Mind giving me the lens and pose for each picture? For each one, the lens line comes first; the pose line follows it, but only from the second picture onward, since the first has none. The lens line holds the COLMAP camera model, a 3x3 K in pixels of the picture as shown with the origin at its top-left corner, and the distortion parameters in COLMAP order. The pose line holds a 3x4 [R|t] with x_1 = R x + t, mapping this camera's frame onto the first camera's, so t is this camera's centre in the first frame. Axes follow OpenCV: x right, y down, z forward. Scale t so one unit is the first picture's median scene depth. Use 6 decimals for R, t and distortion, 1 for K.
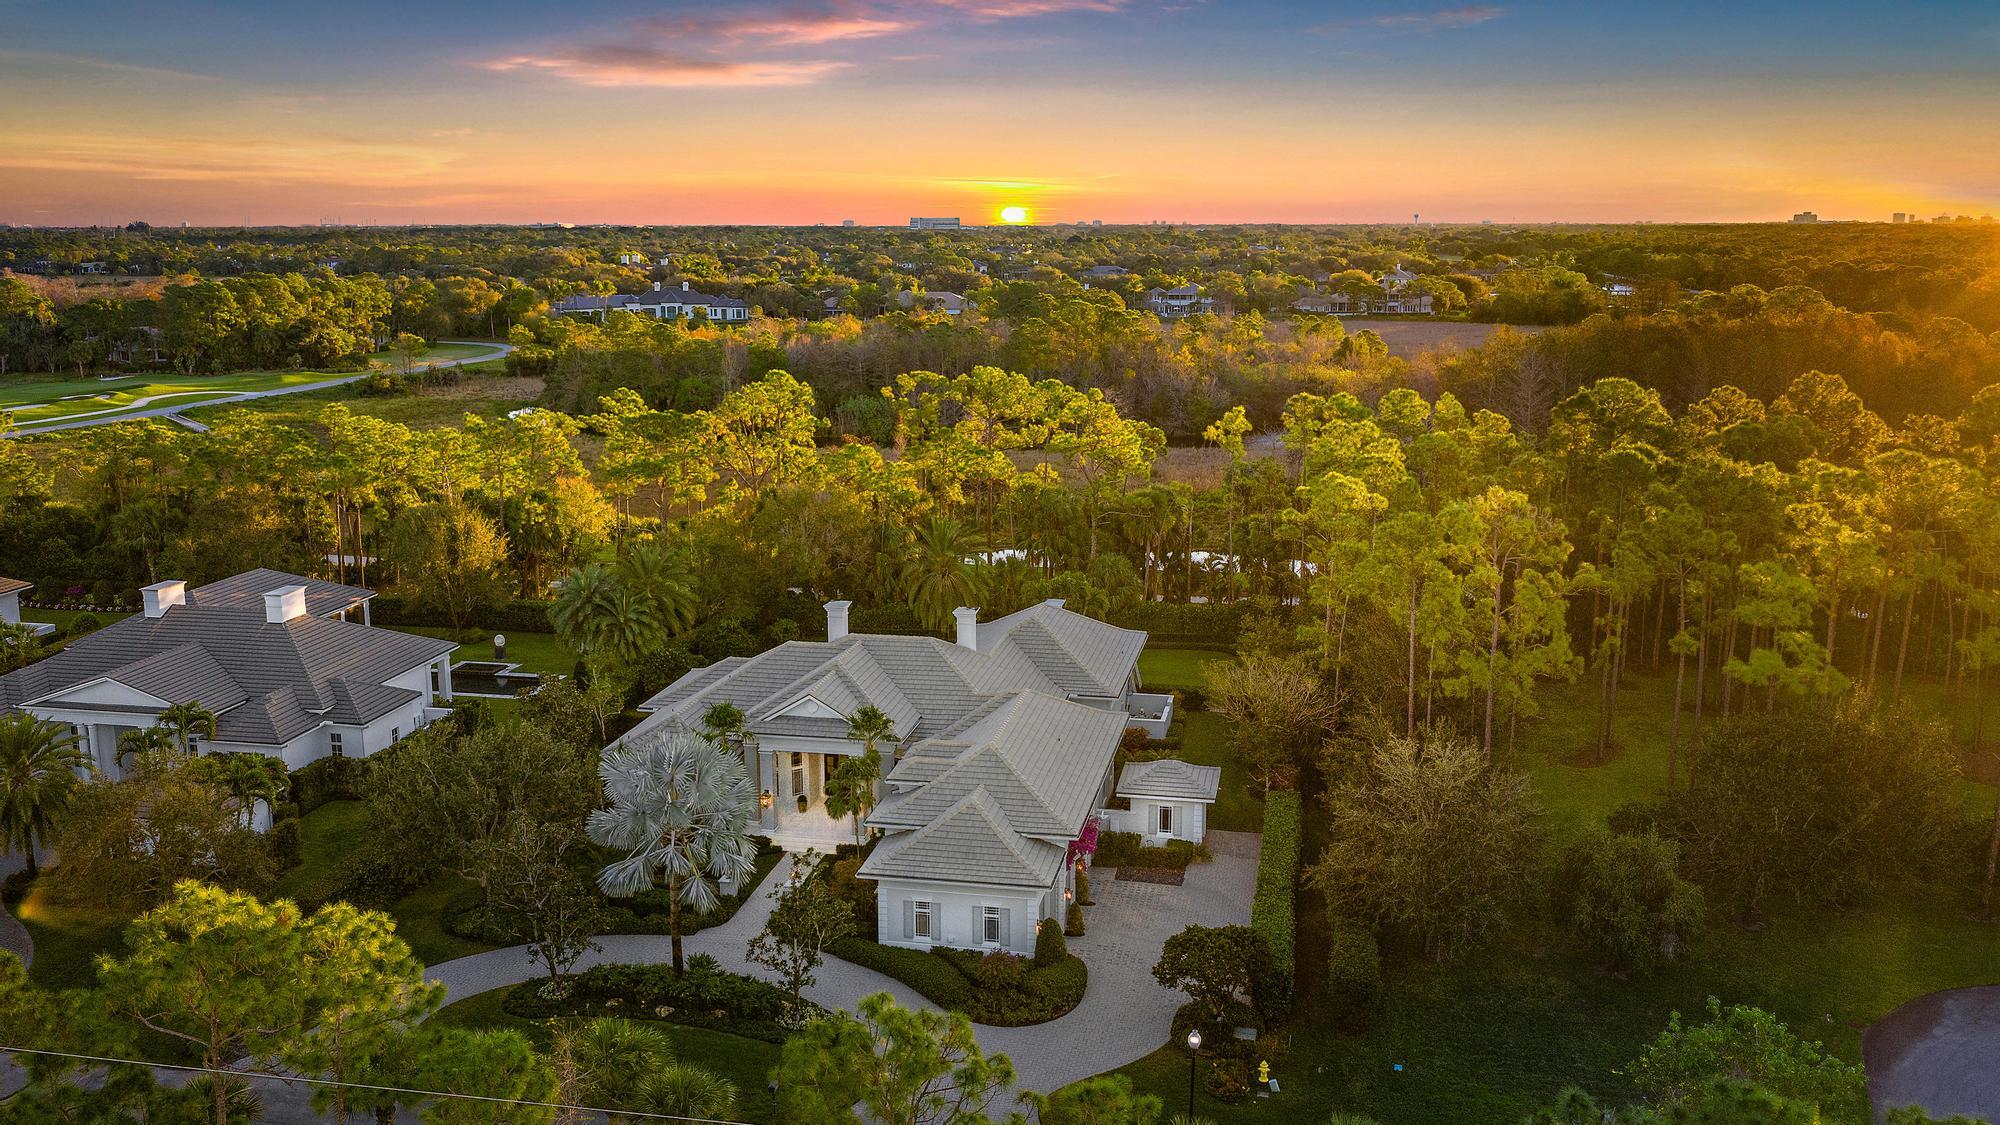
lens RADIAL K [[1668.4, 0, 994.4], [0, 1668.4, 556.1], [0, 0, 1]] dist [0.025374, -0.012189]
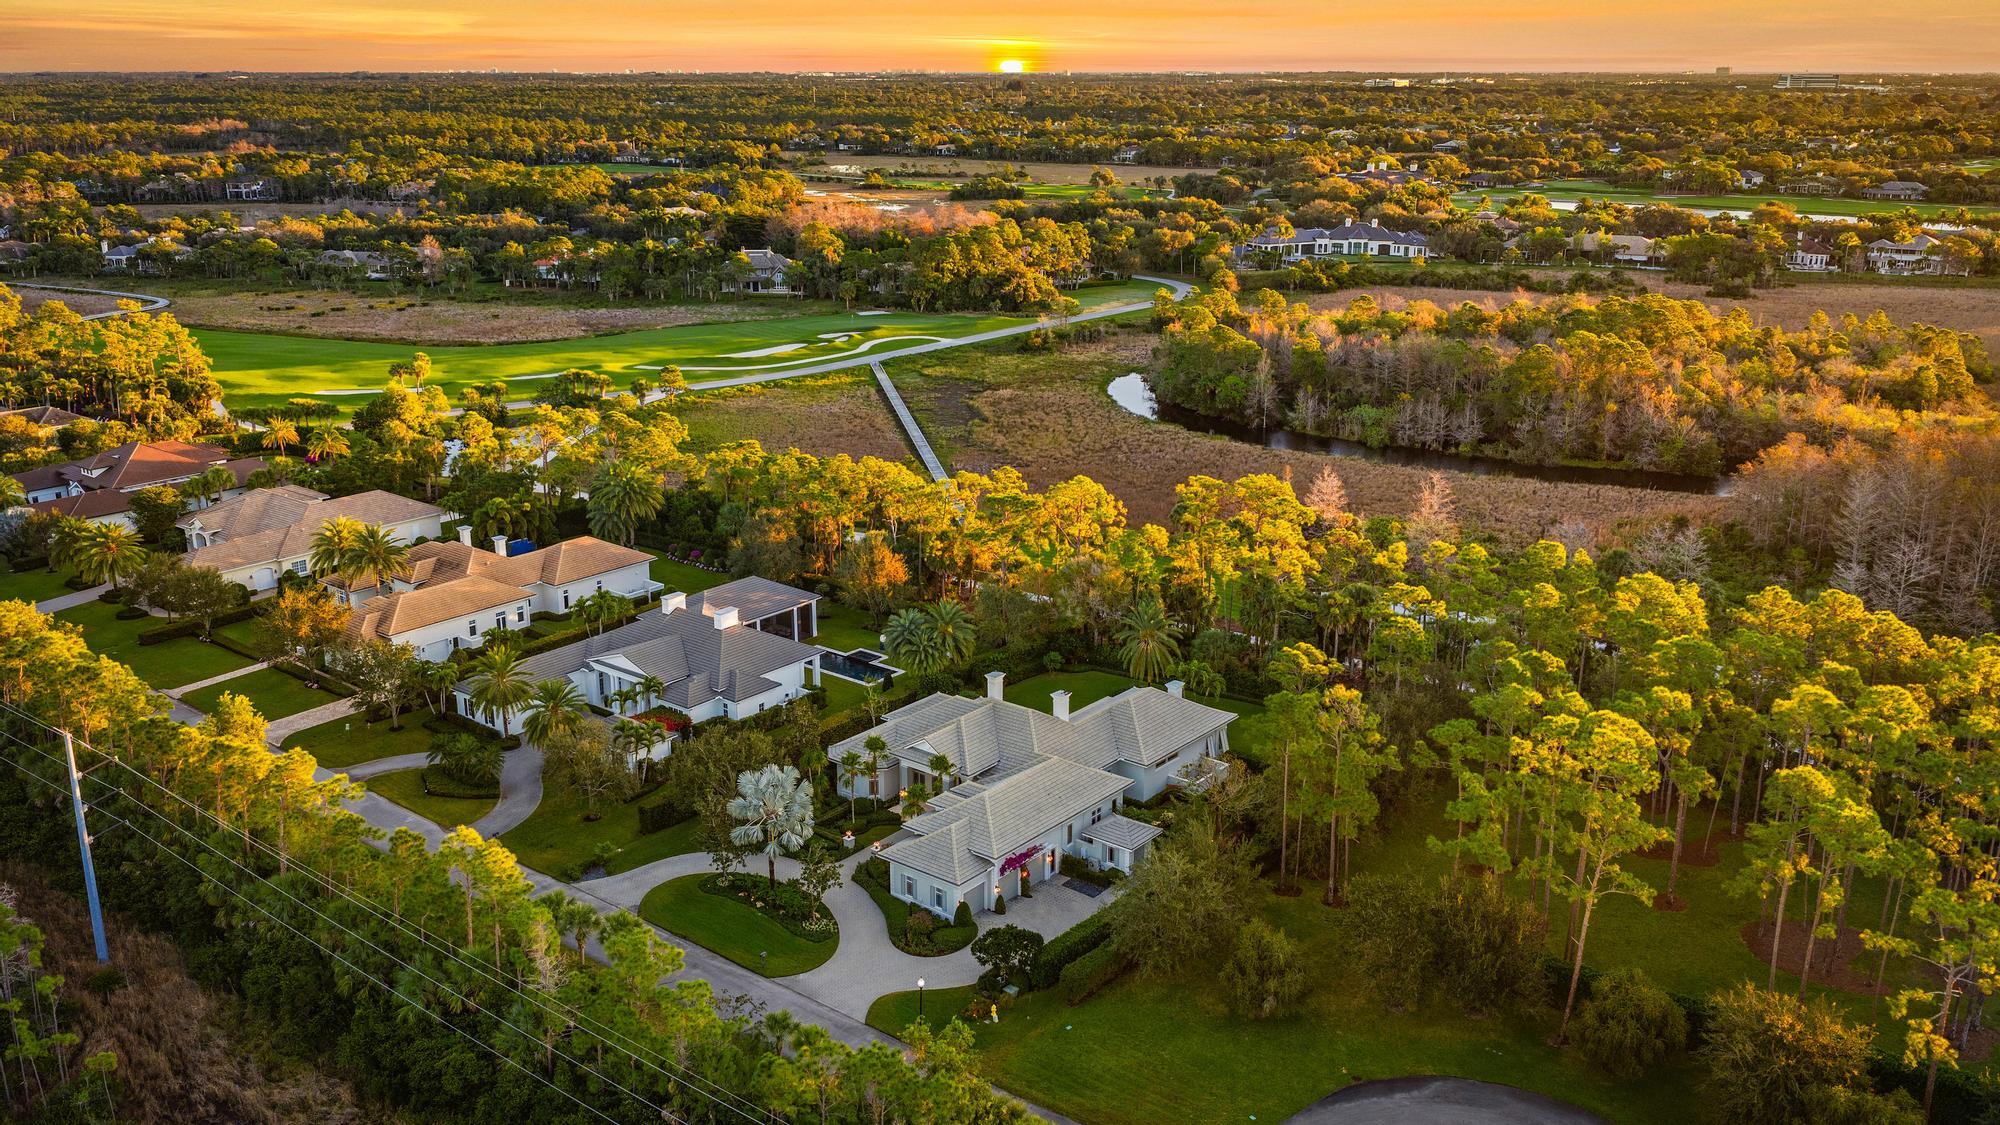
lens RADIAL K [[1668.4, 0, 1004.1], [0, 1668.4, 566.1], [0, 0, 1]] dist [0.025374, -0.012189]
pose [[0.886095, 0.134961, -0.443419, 0.480411], [-0.092371, 0.988898, 0.116399, -0.206241], [0.454205, -0.062181, 0.888724, -0.320680]]
